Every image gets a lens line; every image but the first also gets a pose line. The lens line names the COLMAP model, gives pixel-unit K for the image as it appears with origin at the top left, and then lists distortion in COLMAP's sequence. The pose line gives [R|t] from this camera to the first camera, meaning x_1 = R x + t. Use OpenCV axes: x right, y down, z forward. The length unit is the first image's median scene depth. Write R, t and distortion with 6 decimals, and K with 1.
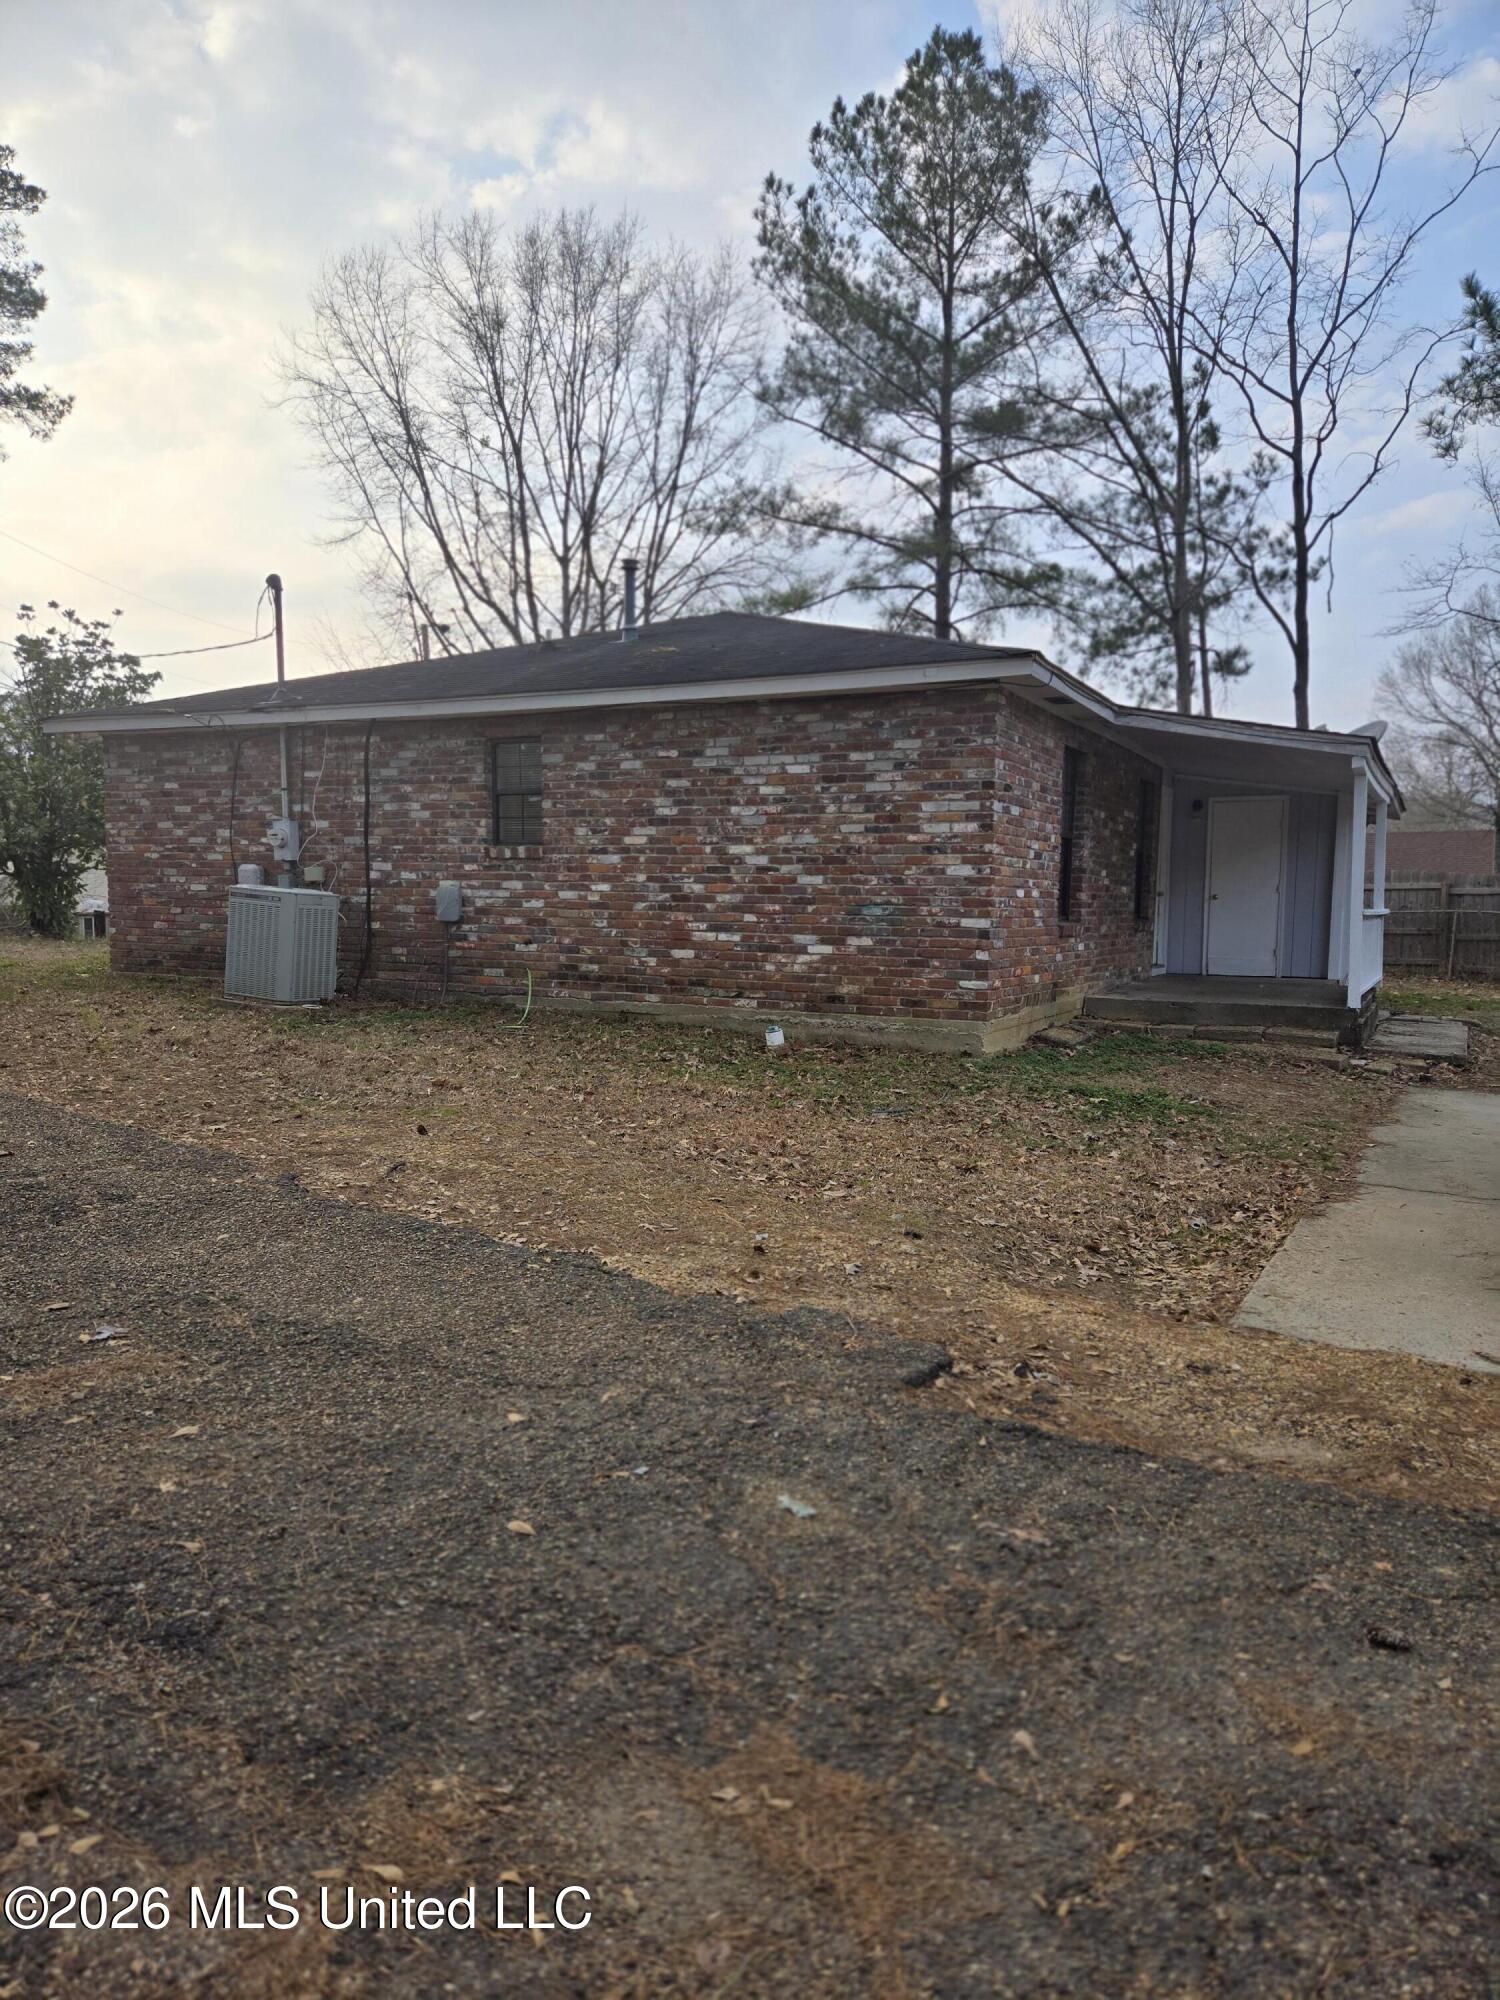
lens RADIAL K [[1315.5, 0, 749.2], [0, 1315.5, 1007.5], [0, 0, 1]] dist [0.057949, -0.046691]
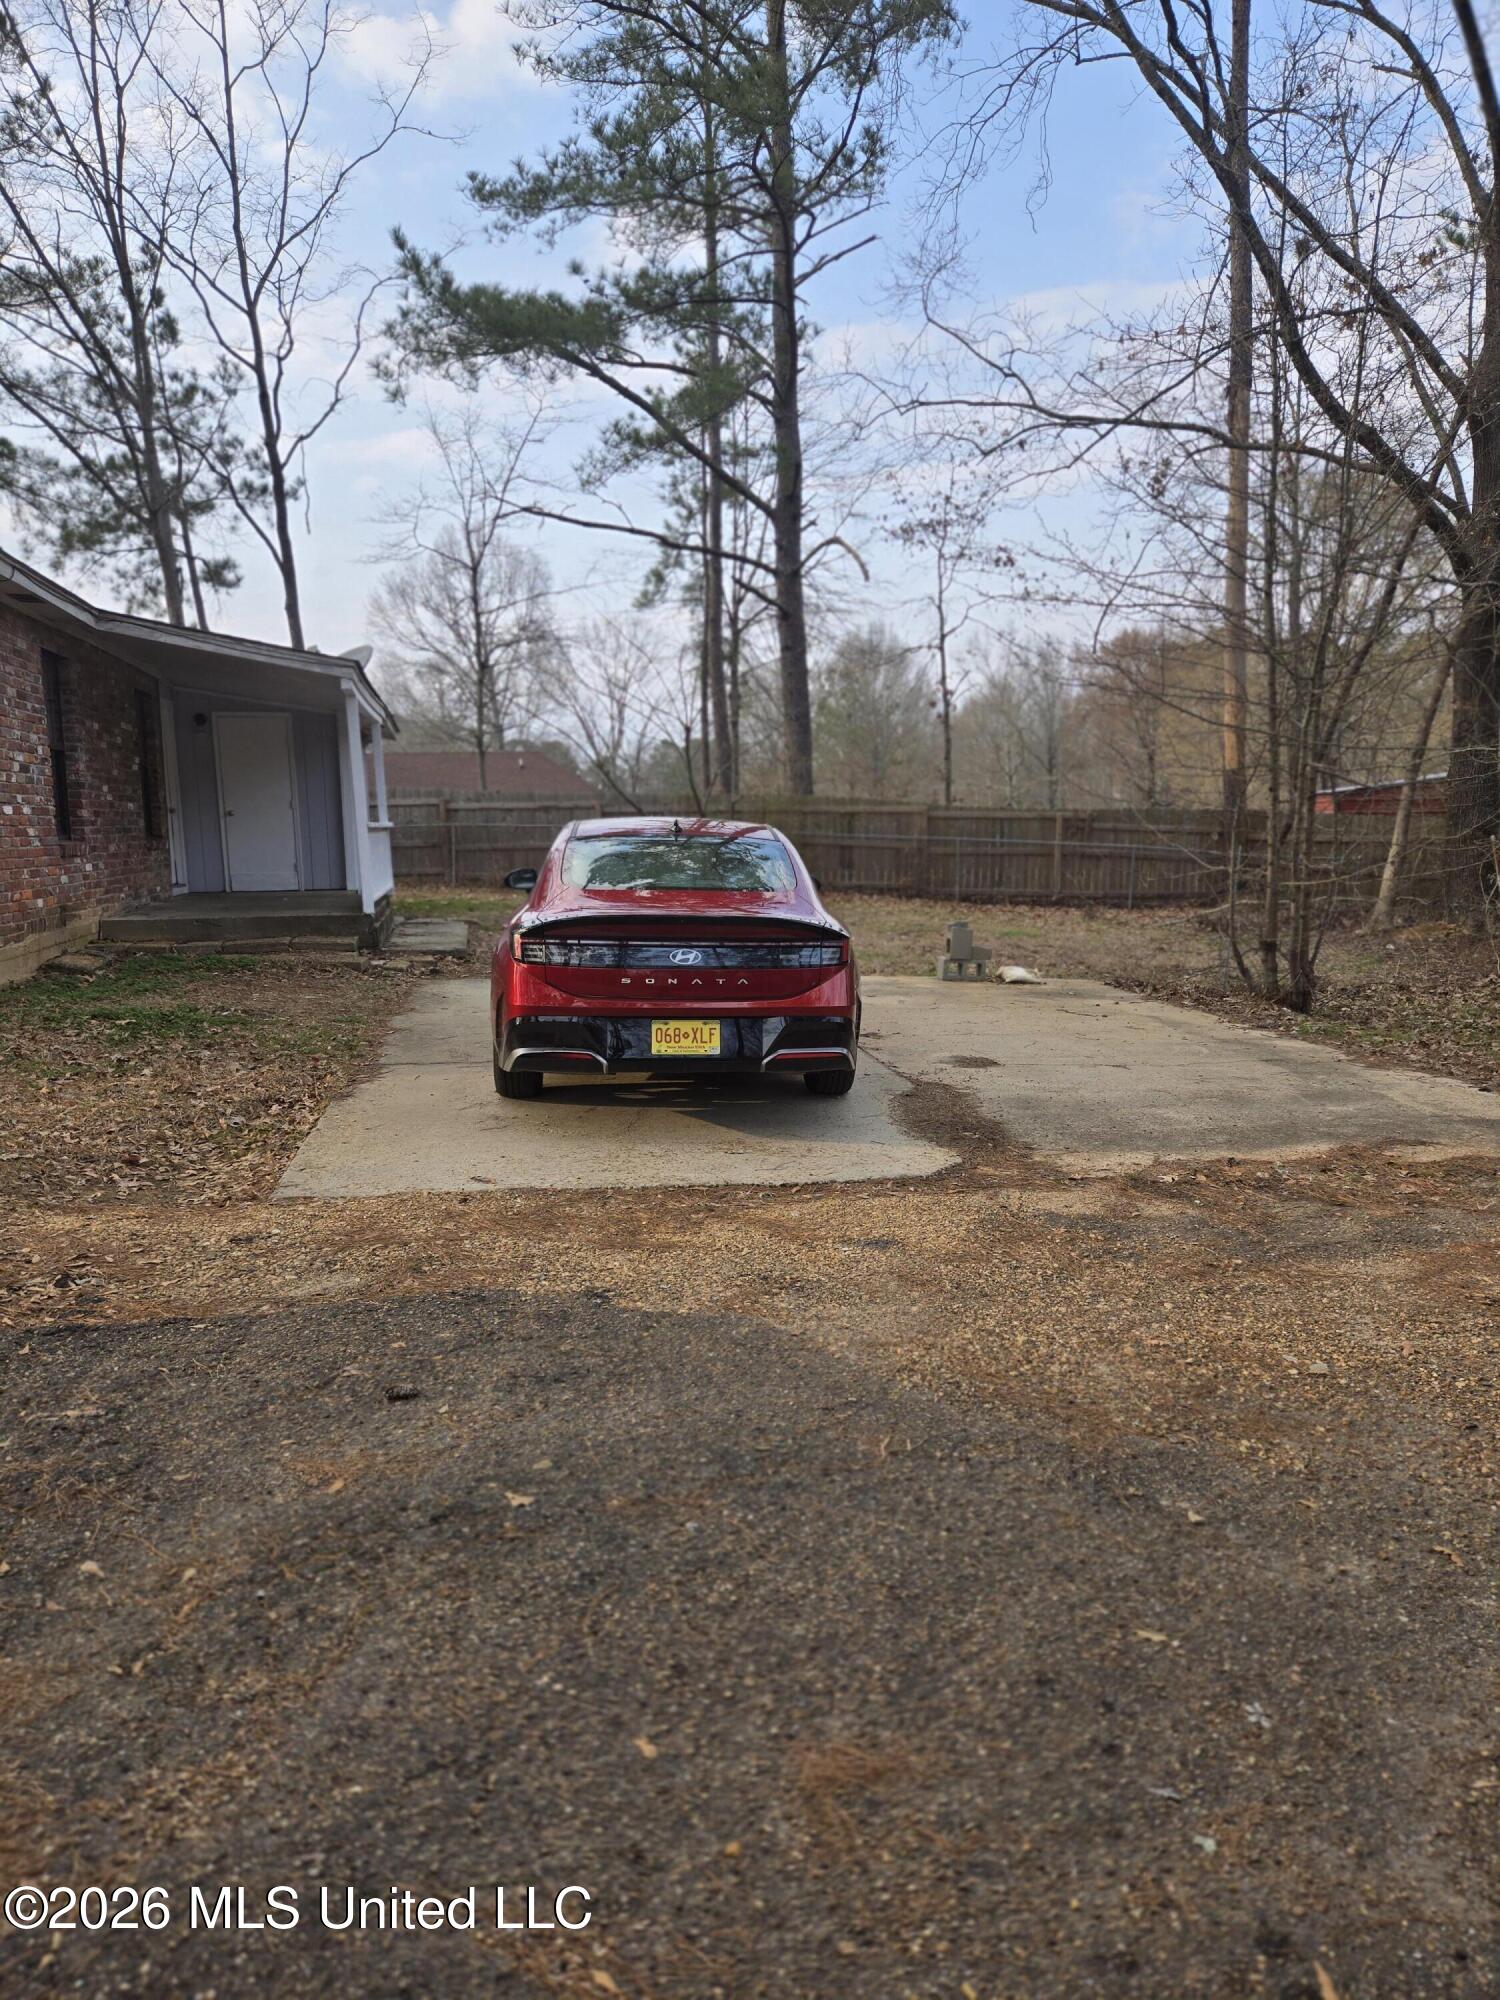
lens RADIAL K [[1315.5, 0, 749.2], [0, 1315.5, 1007.5], [0, 0, 1]] dist [0.057949, -0.046691]
pose [[0.762969, -0.114671, 0.636183, -0.003404], [0.076048, 0.993229, 0.087825, 0.004049], [-0.641946, -0.018628, 0.766523, -0.022491]]
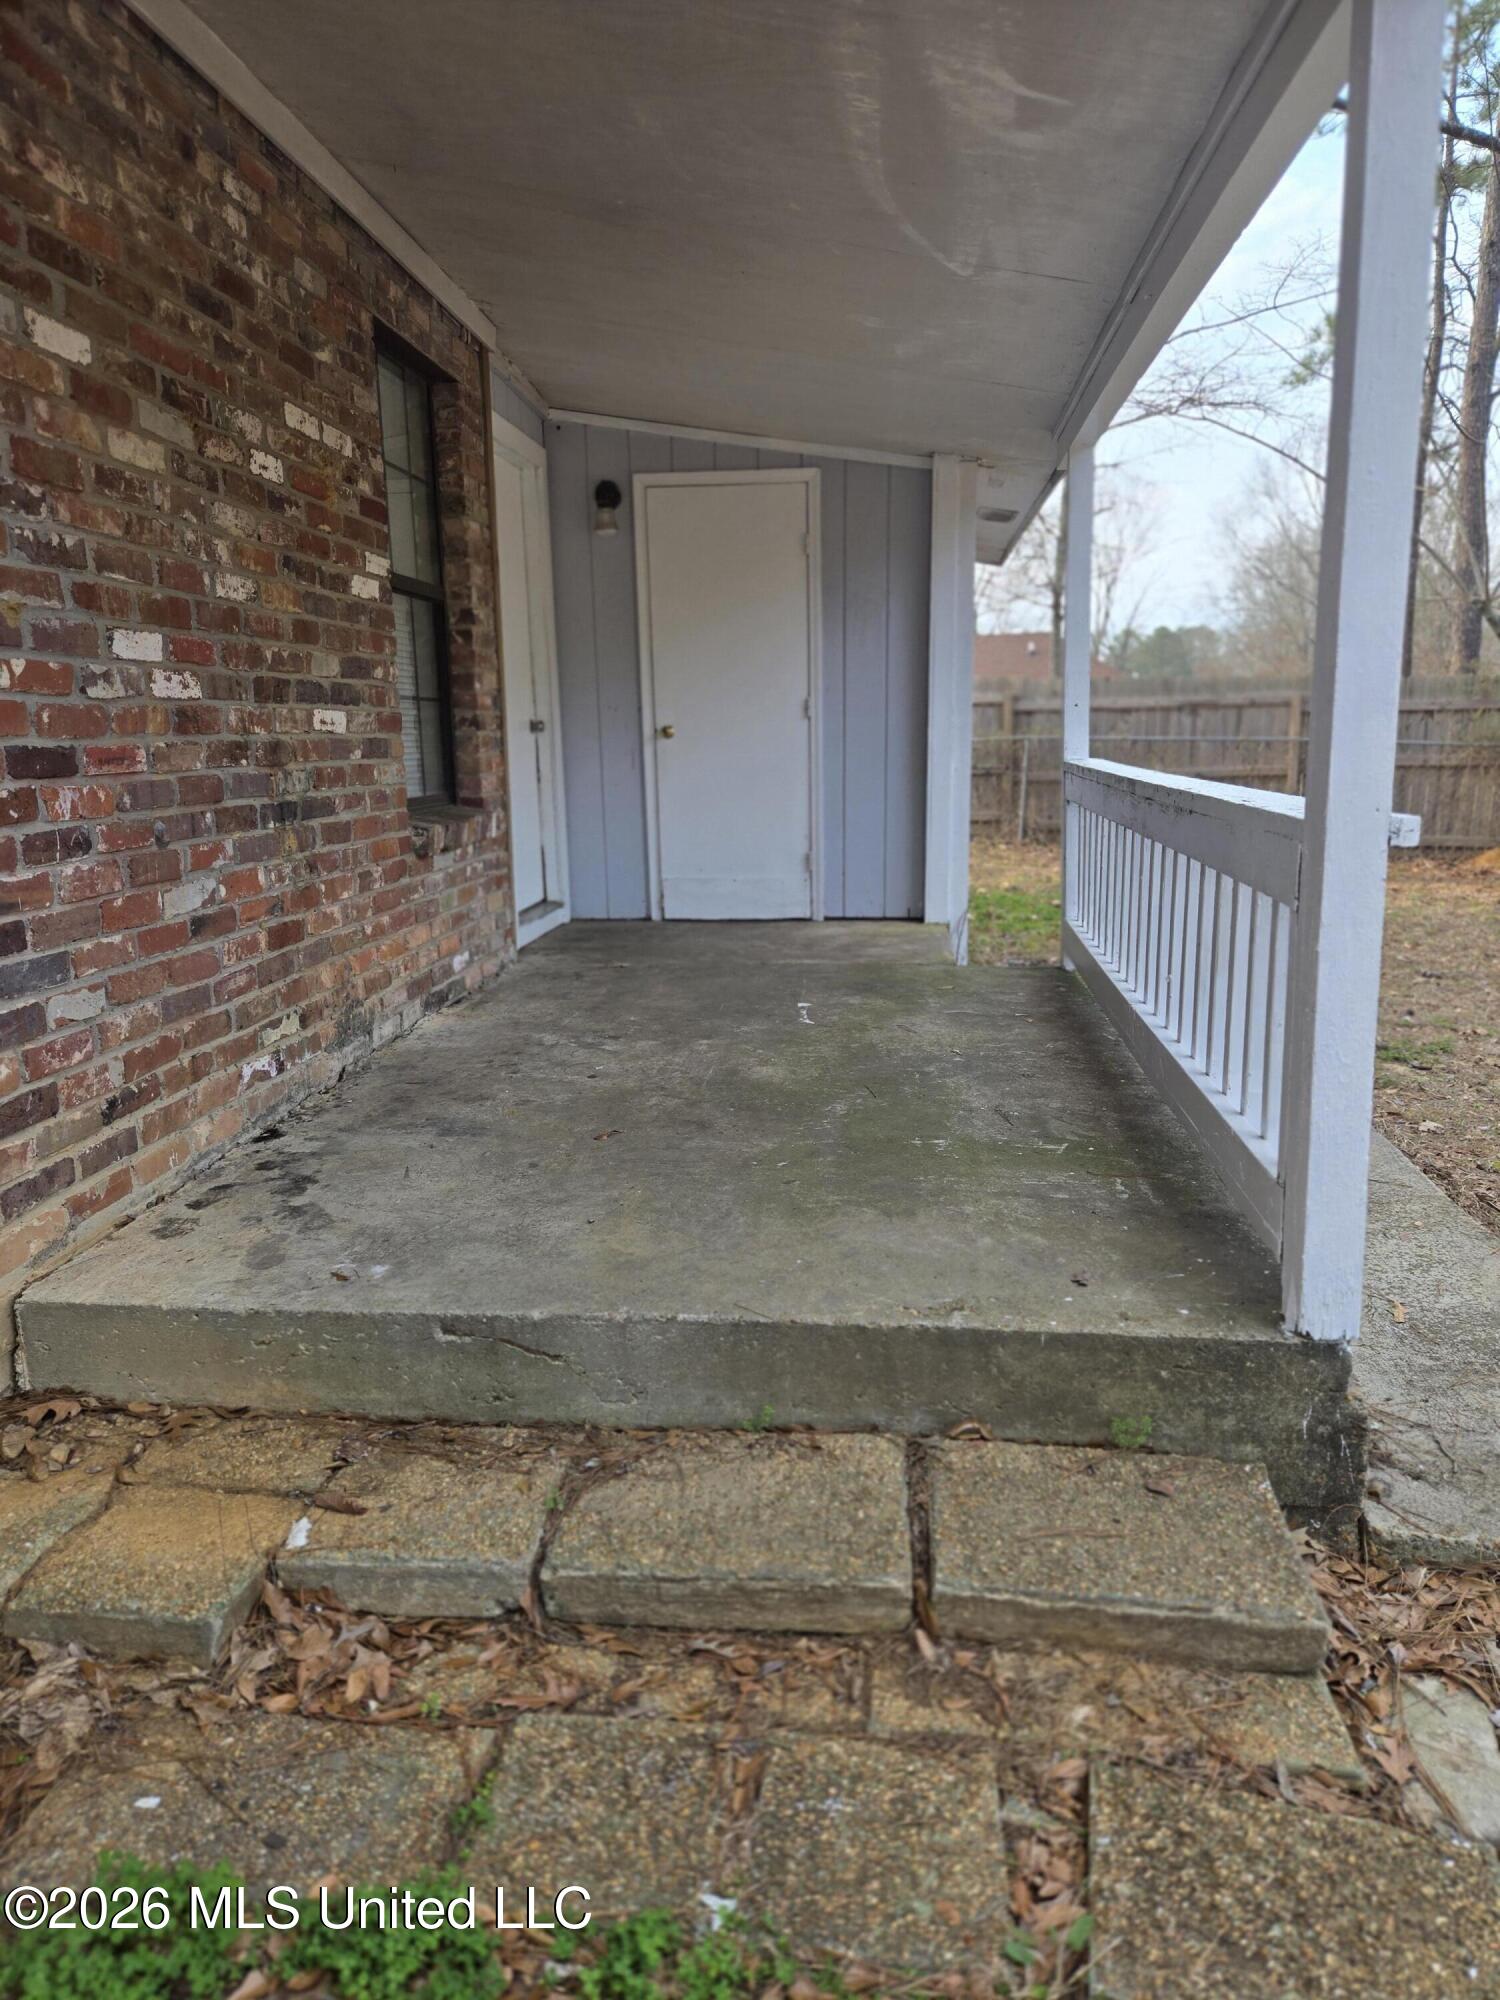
lens RADIAL K [[1315.5, 0, 749.2], [0, 1315.5, 1007.5], [0, 0, 1]] dist [0.057949, -0.046691]
pose [[0.928093, -0.106812, 0.356699, 0.237247], [0.060636, 0.988540, 0.138247, -0.058082], [-0.367378, -0.106678, 0.923934, 0.650060]]
